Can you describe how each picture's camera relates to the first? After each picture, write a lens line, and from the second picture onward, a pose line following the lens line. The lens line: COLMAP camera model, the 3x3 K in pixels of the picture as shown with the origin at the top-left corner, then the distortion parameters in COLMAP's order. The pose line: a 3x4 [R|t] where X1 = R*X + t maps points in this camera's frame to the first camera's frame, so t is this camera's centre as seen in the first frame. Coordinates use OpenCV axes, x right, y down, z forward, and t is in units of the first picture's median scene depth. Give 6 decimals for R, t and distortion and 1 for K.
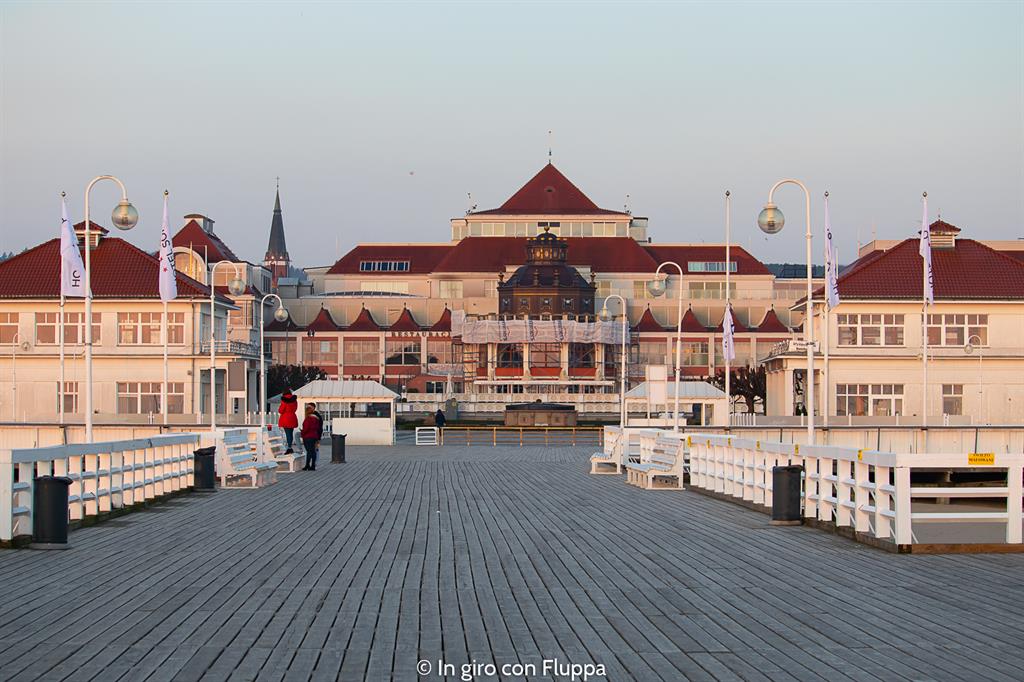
lens RADIAL K [[3381.7, 0, 512.6], [0, 3381.7, 338.5], [0, 0, 1]] dist [-0.568813, 0.000000]
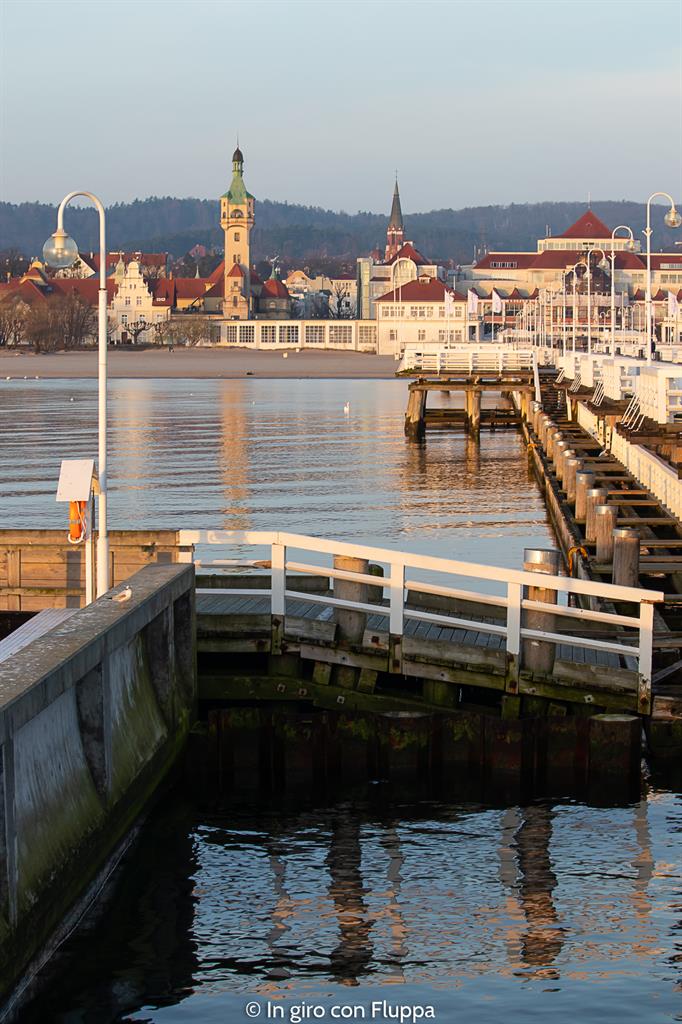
lens RADIAL K [[3381.7, 0, 341.5], [0, 3381.7, 513.0], [0, 0, 1]] dist [-0.568813, 0.000000]
pose [[0.997840, 0.005743, -0.065439, -0.003552], [-0.000993, 0.997376, 0.072389, -0.019099], [0.065683, -0.072167, 0.995227, -0.929485]]
